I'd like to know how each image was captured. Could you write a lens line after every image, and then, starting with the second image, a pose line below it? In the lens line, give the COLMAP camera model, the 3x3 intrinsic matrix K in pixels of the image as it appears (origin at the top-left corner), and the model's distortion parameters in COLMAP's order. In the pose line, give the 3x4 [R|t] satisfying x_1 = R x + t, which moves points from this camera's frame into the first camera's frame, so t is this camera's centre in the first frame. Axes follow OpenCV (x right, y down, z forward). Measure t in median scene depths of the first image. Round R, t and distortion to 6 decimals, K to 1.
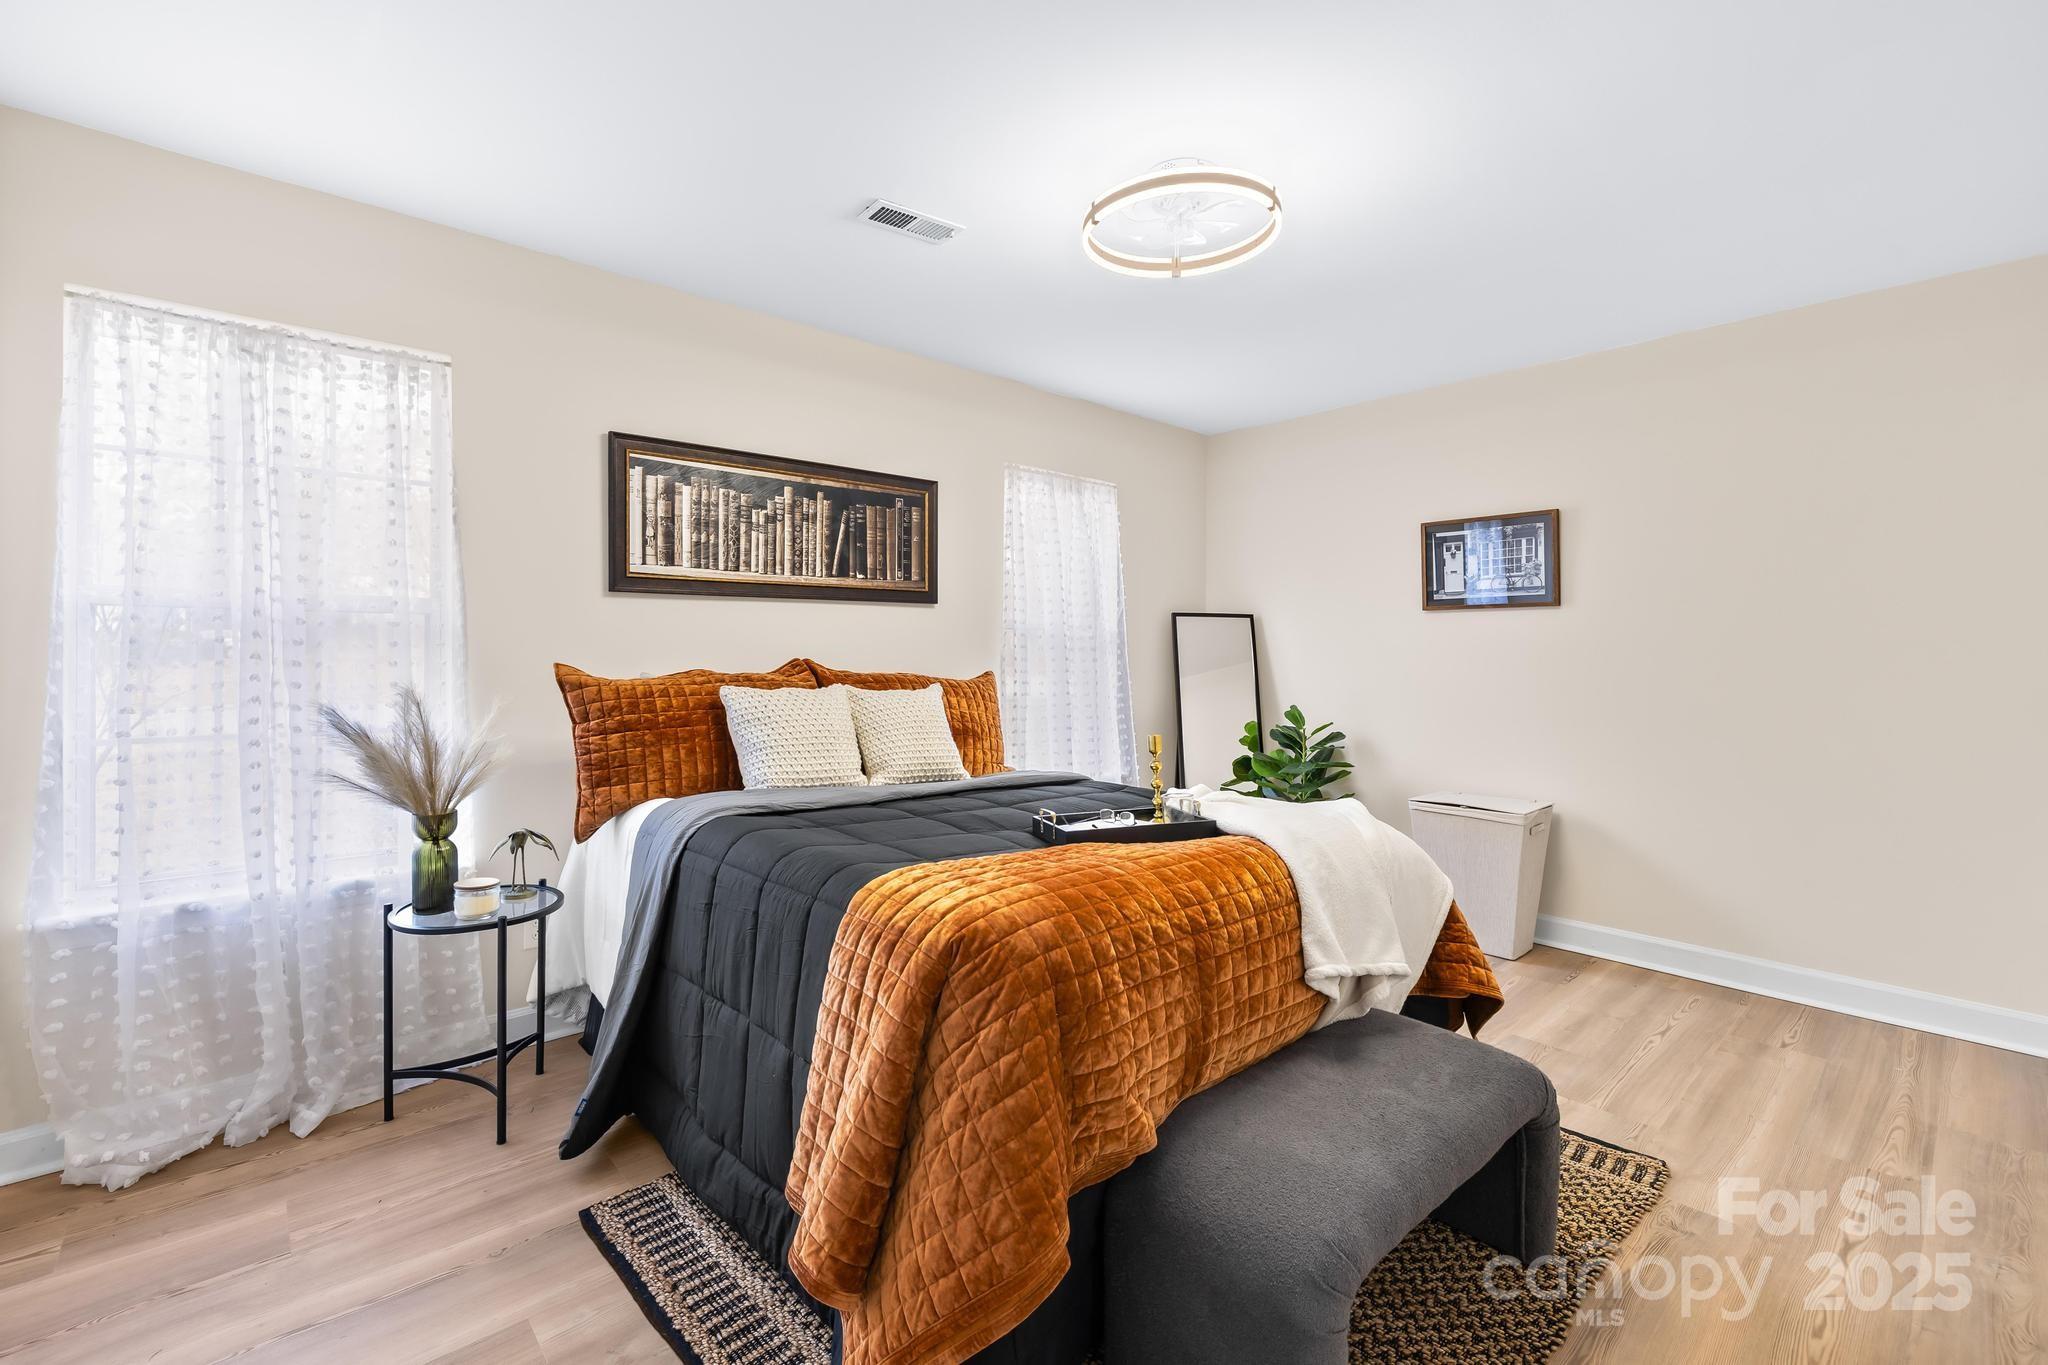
lens RADIAL K [[889.4, 0, 1019.3], [0, 889.4, 671.1], [0, 0, 1]] dist [0.000121, 0.000028]
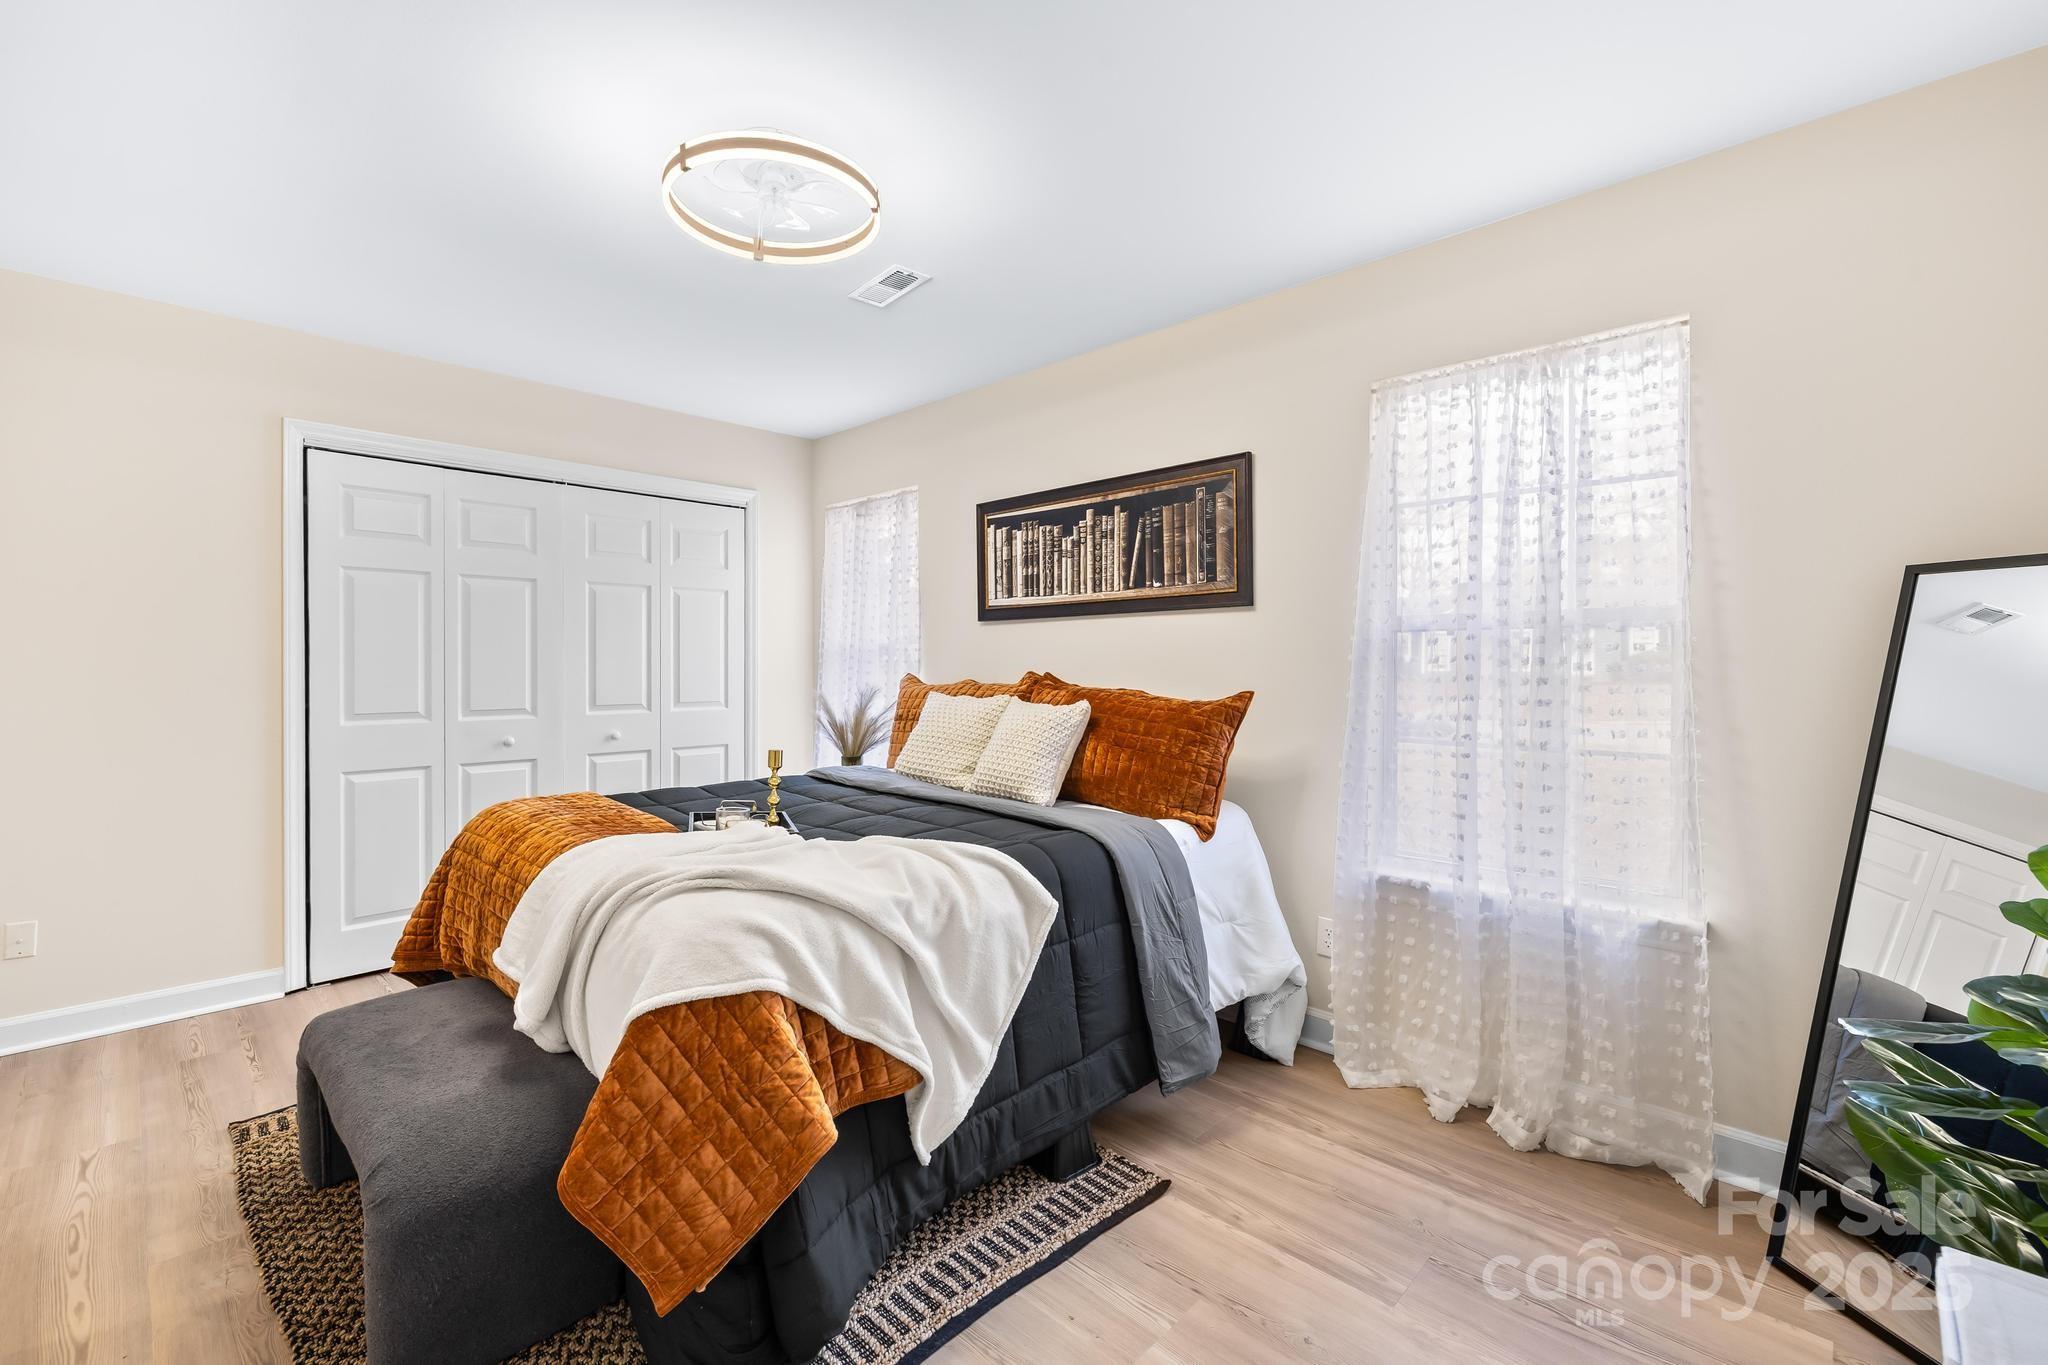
lens RADIAL K [[889.4, 0, 1019.8], [0, 889.4, 668.4], [0, 0, 1]] dist [0.000121, 0.000028]
pose [[0.054708, 0.024462, -0.998203, 0.789816], [-0.002155, 0.999700, 0.024380, -0.043512], [0.998500, 0.000818, 0.054745, 0.852747]]
